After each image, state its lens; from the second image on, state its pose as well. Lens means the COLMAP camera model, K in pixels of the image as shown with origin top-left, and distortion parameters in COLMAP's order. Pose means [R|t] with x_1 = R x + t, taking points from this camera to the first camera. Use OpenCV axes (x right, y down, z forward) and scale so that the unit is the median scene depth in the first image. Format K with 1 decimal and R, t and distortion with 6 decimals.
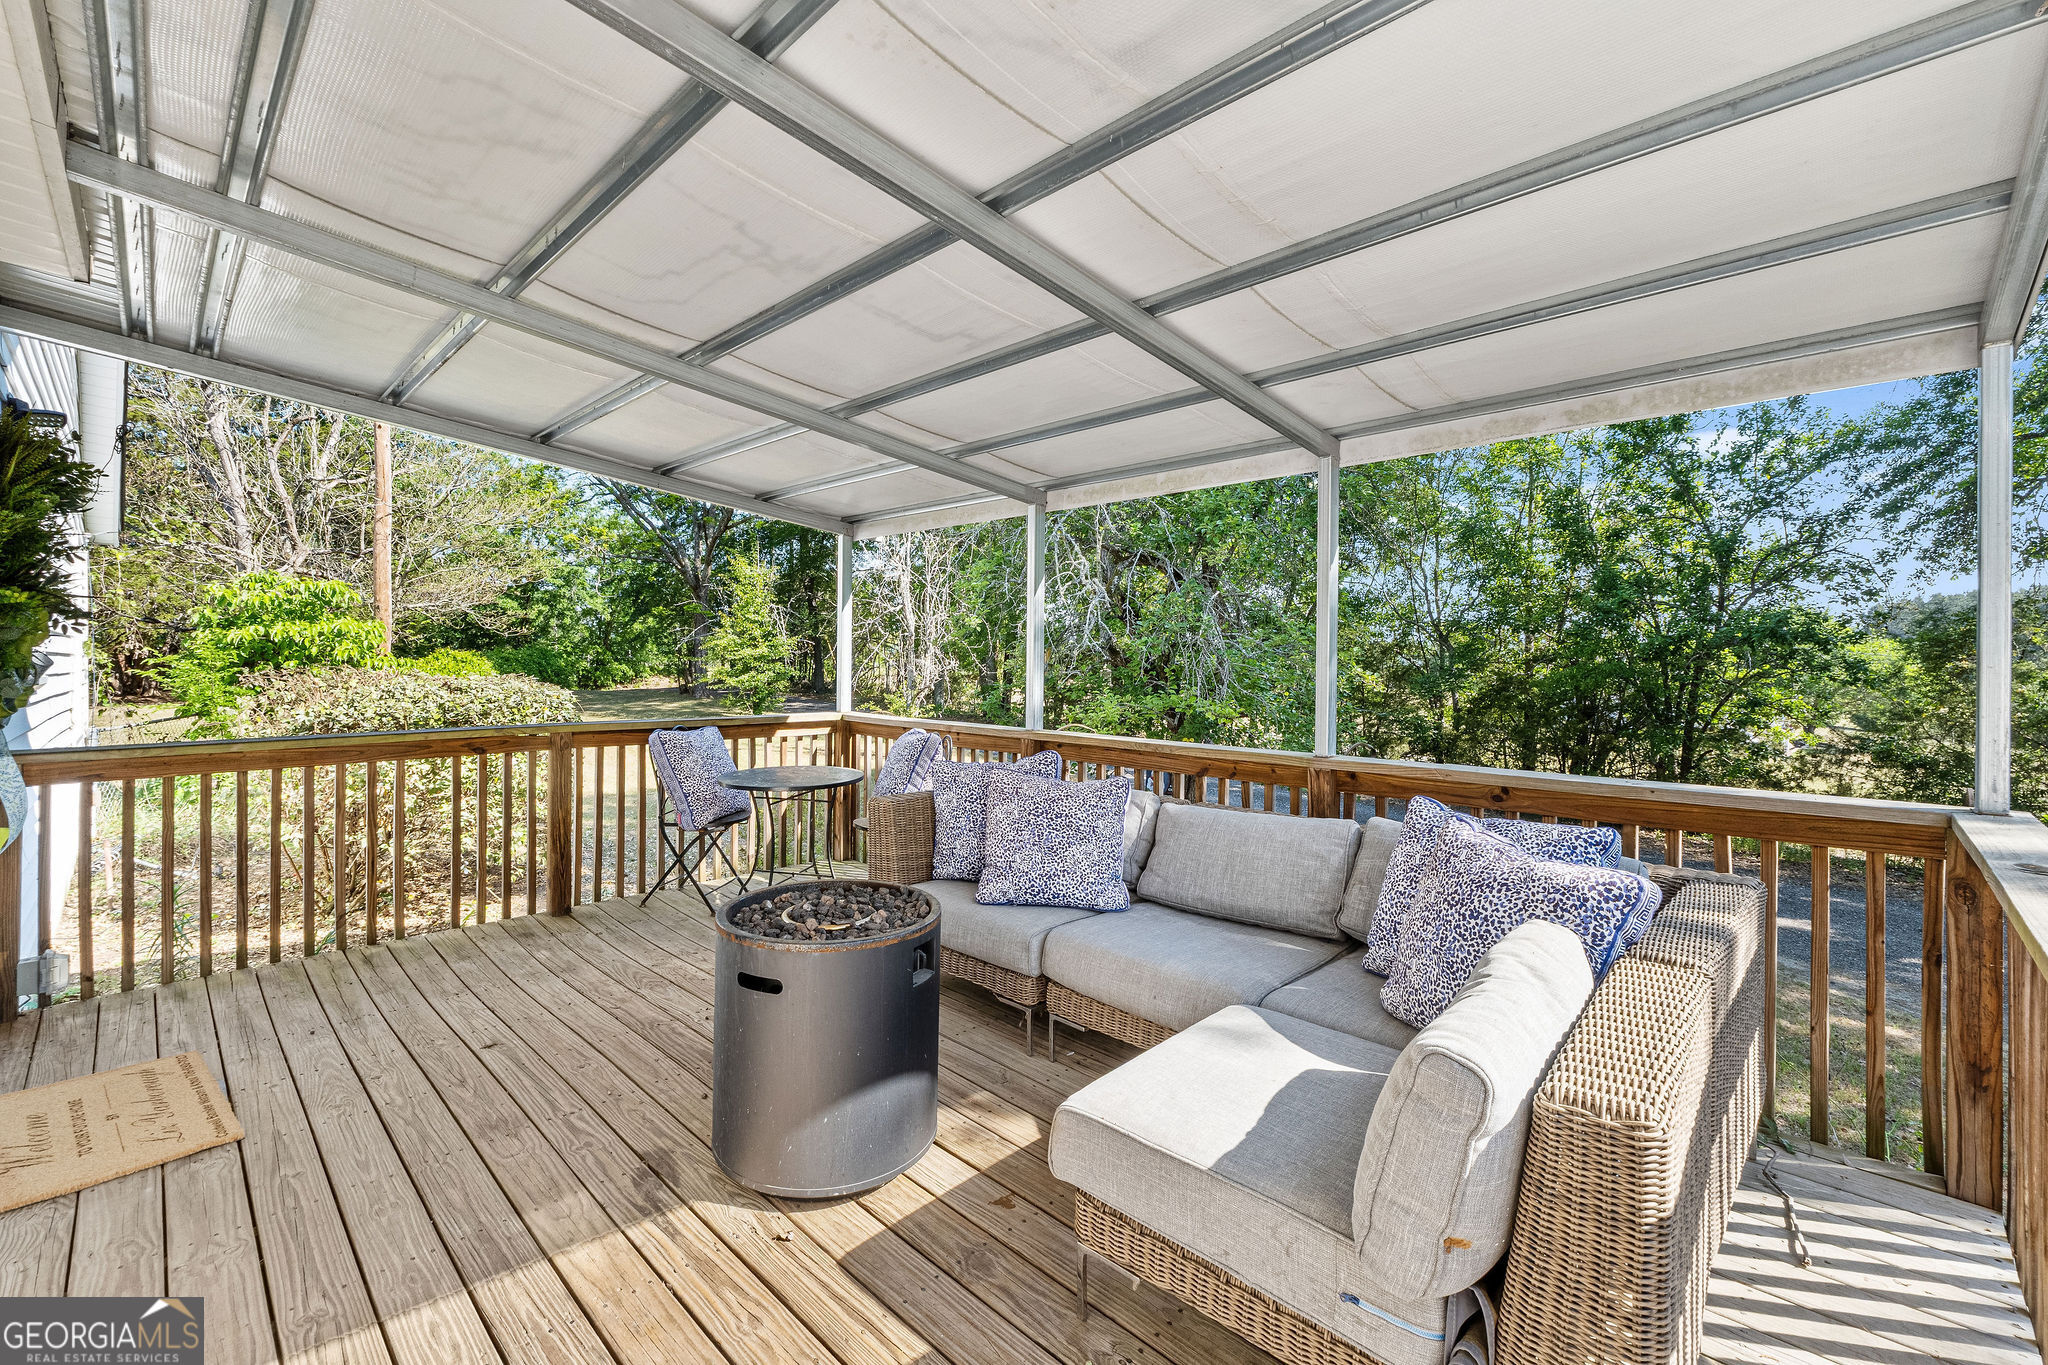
lens RADIAL K [[823.6, 0, 1020.0], [0, 823.6, 643.5], [0, 0, 1]] dist [0.001191, 0.000015]
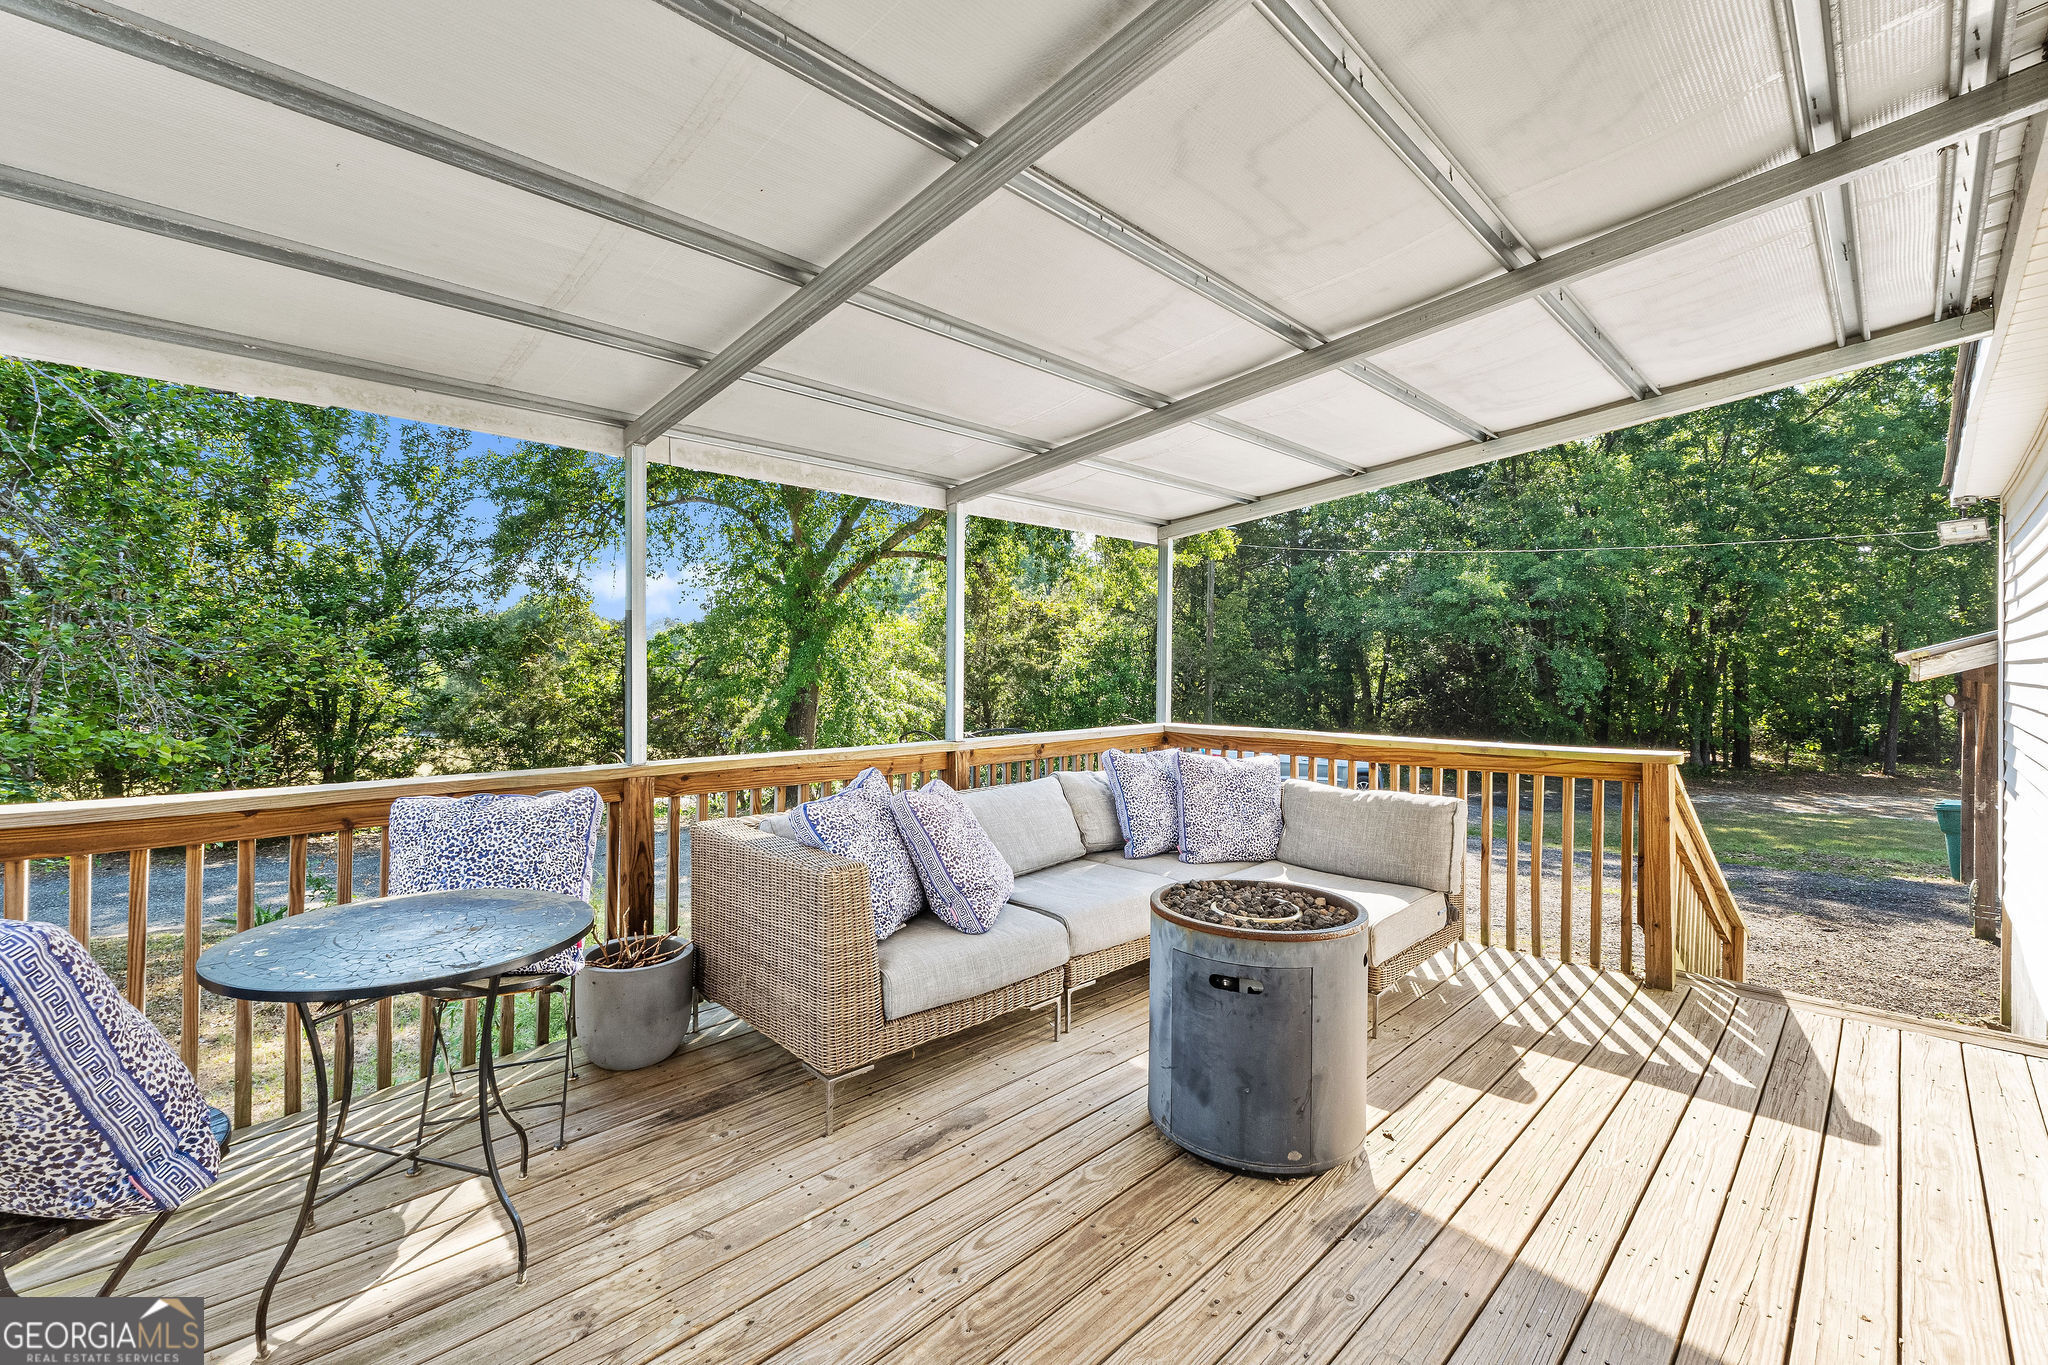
lens RADIAL K [[800.8, 0, 1025.3], [0, 800.8, 656.3], [0, 0, 1]] dist [0.000715, 0.000071]
pose [[0.086973, -0.000113, 0.996211, -1.355788], [-0.013218, 0.999912, 0.001267, 0.010711], [-0.996123, -0.013279, 0.086964, 1.287306]]
